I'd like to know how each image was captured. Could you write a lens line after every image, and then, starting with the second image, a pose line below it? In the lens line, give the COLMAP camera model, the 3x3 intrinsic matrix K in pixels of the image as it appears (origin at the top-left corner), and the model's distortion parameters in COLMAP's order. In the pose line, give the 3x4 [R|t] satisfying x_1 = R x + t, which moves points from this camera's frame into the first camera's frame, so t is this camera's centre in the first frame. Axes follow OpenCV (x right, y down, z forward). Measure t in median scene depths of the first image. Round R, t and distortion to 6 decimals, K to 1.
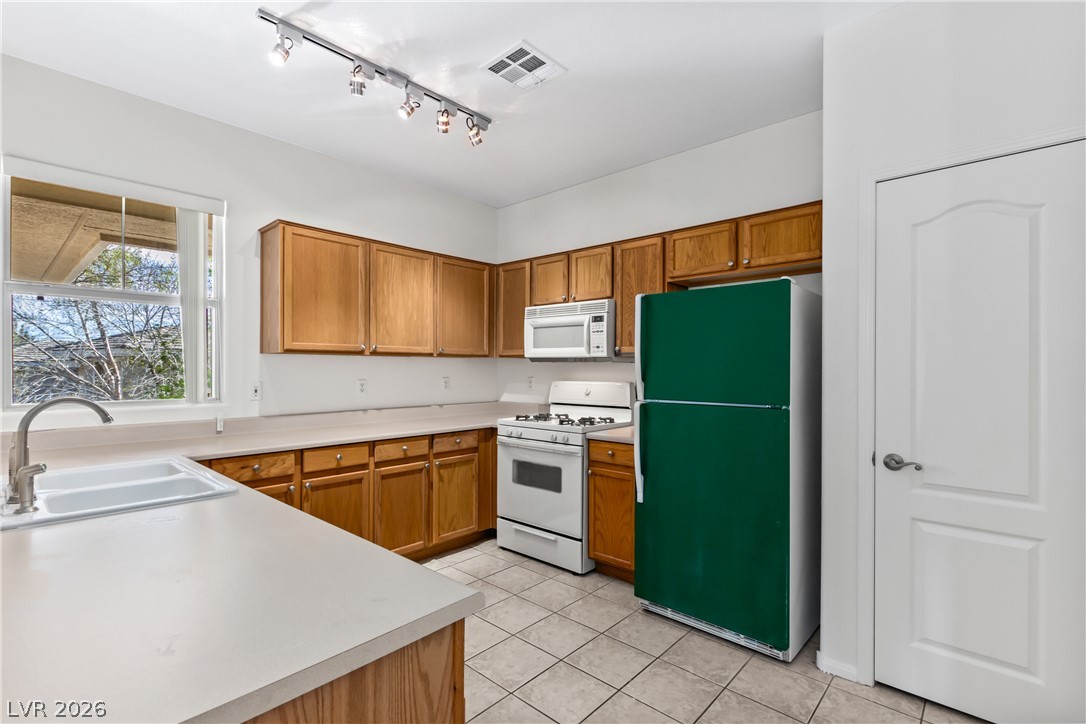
lens RADIAL K [[502.5, 0, 548.7], [0, 502.5, 363.3], [0, 0, 1]] dist [-0.000175, -0.000089]
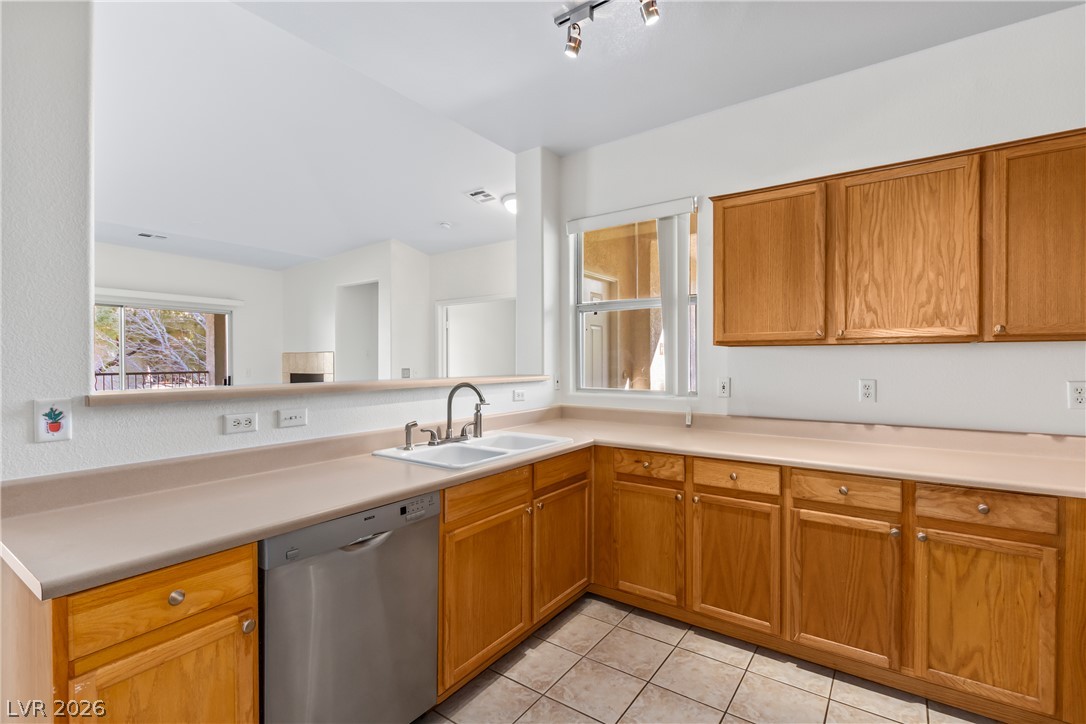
lens RADIAL K [[496.3, 0, 543.0], [0, 496.3, 362.0], [0, 0, 1]] dist [-0.001294, -0.000792]
pose [[0.111419, 0.000683, -0.993773, 0.274930], [0.013173, 0.999911, 0.002164, 0.001665], [0.993686, -0.013332, 0.111400, 0.527517]]
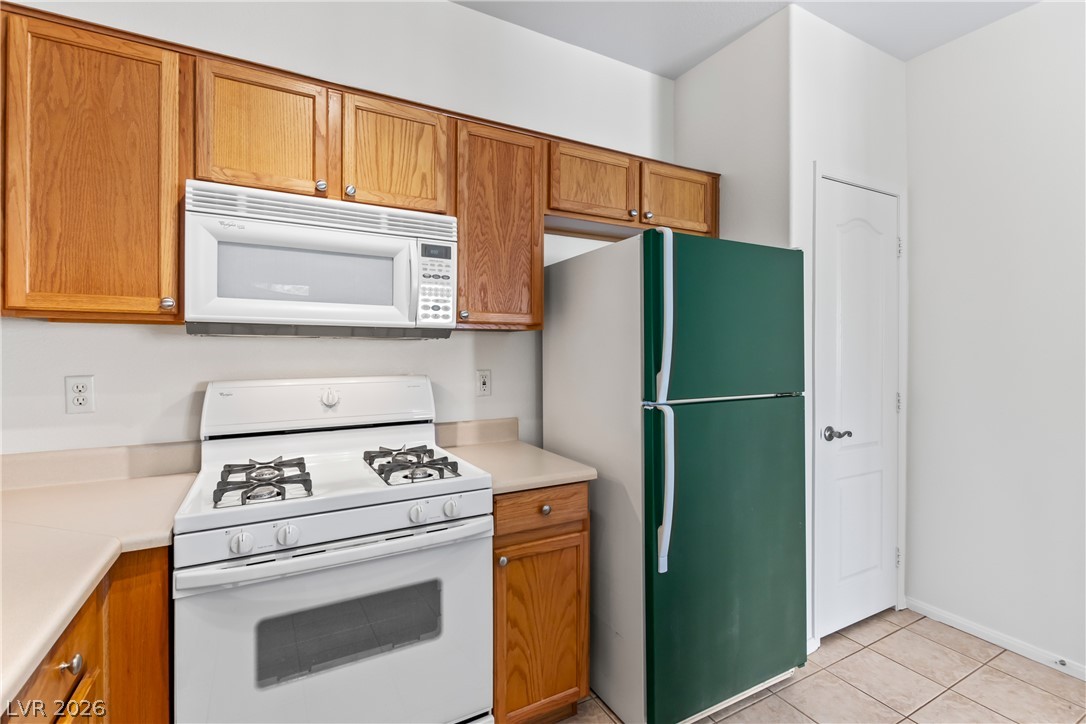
lens RADIAL K [[492.5, 0, 542.2], [0, 492.5, 347.2], [0, 0, 1]] dist [-0.000891, -0.000240]
pose [[0.332422, -0.003303, 0.943125, -0.332595], [-0.009719, 0.999929, 0.006928, 0.002520], [-0.943081, -0.011469, 0.332366, 0.742072]]
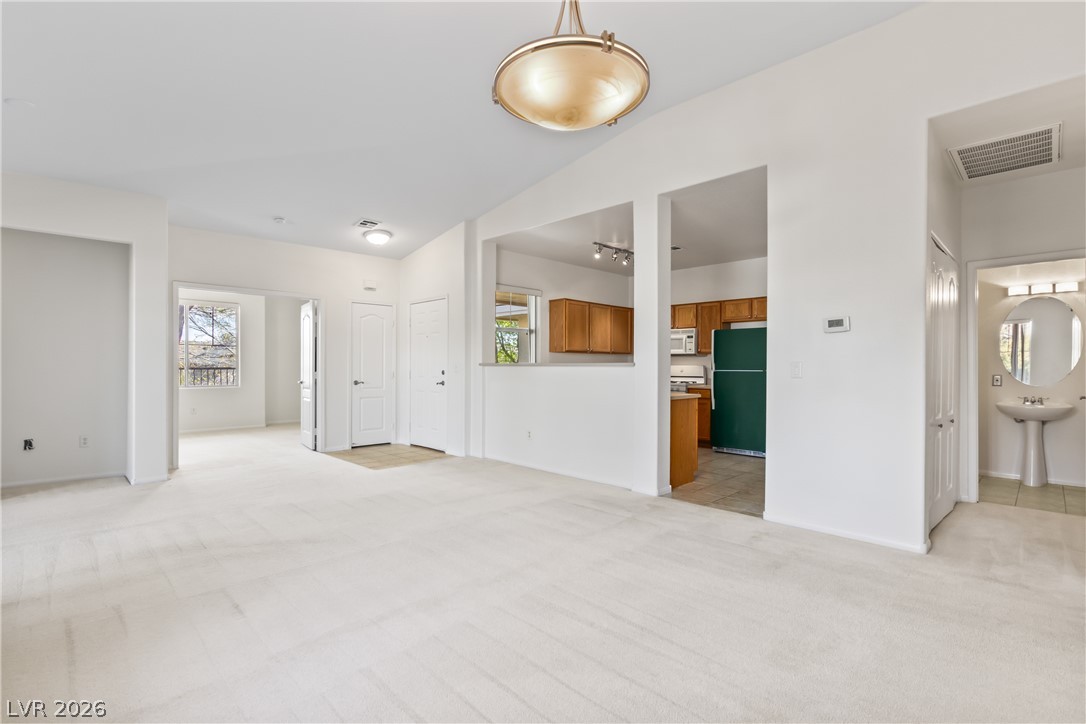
lens RADIAL K [[502.5, 0, 548.7], [0, 502.5, 363.3], [0, 0, 1]] dist [-0.000175, -0.000089]
pose [[0.998815, 0.001336, -0.048645, -0.432325], [-0.001132, 0.999990, 0.004221, 0.021958], [0.048650, -0.004161, 0.998807, -1.303544]]
